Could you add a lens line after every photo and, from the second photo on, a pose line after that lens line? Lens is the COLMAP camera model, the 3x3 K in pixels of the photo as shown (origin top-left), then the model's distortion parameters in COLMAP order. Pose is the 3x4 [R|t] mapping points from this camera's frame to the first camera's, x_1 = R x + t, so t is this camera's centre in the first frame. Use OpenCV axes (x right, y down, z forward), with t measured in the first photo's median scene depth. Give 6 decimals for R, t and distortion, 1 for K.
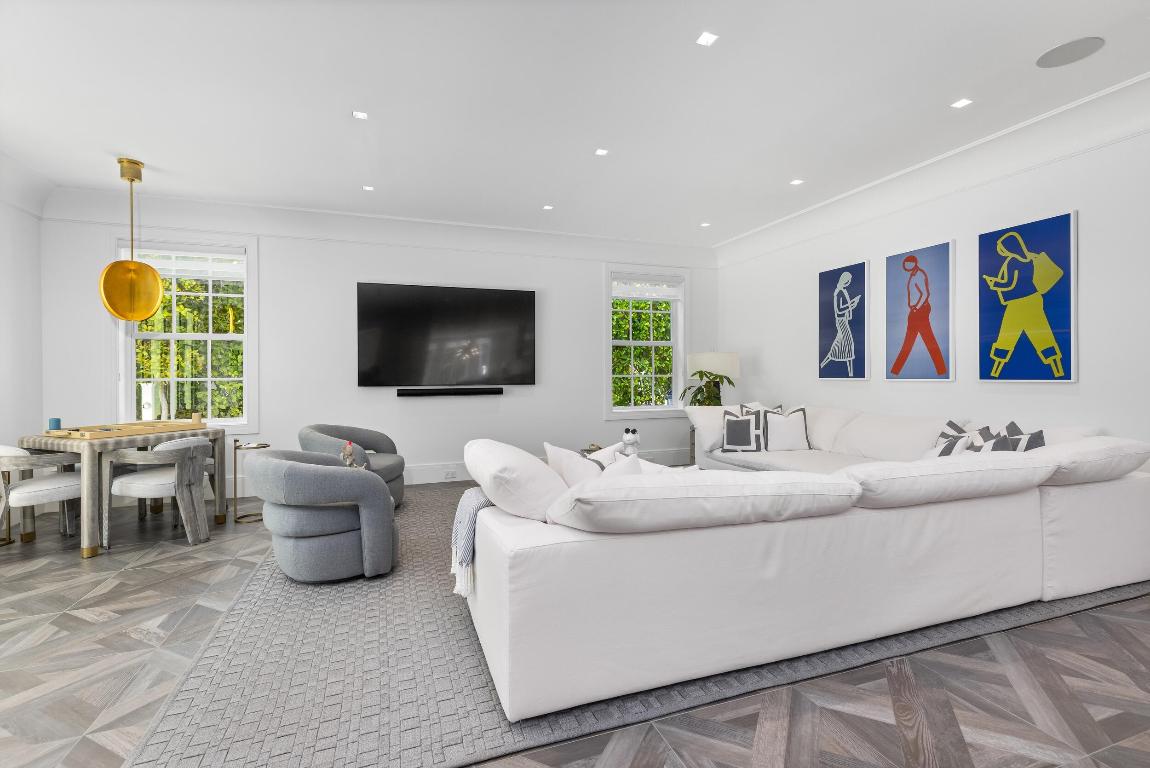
lens RADIAL K [[527.5, 0, 575.0], [0, 527.5, 384.0], [0, 0, 1]] dist [0.000439, 0.000163]
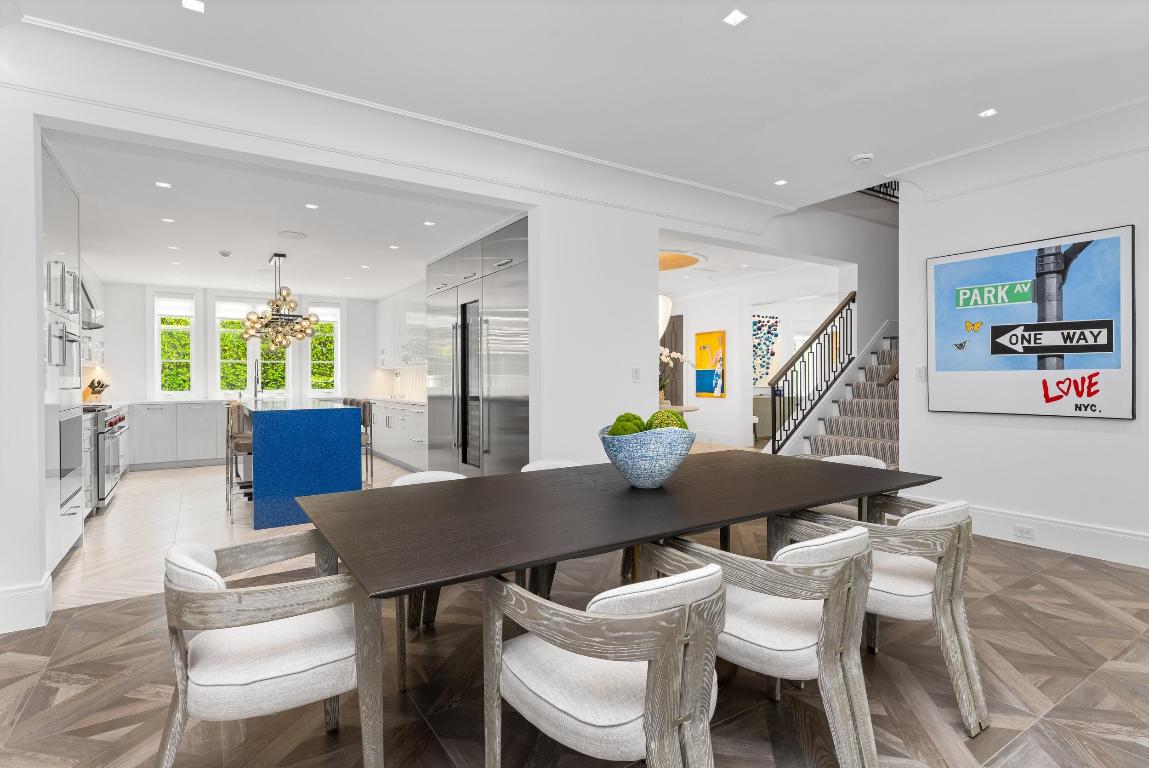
lens RADIAL K [[578.8, 0, 574.5], [0, 578.8, 384.0], [0, 0, 1]] dist [0.002504, 0.000260]
pose [[-0.971878, 0.006565, -0.235392, 2.499535], [0.004622, 0.999951, 0.008802, -0.031517], [0.235438, 0.007467, -0.971861, 2.135238]]
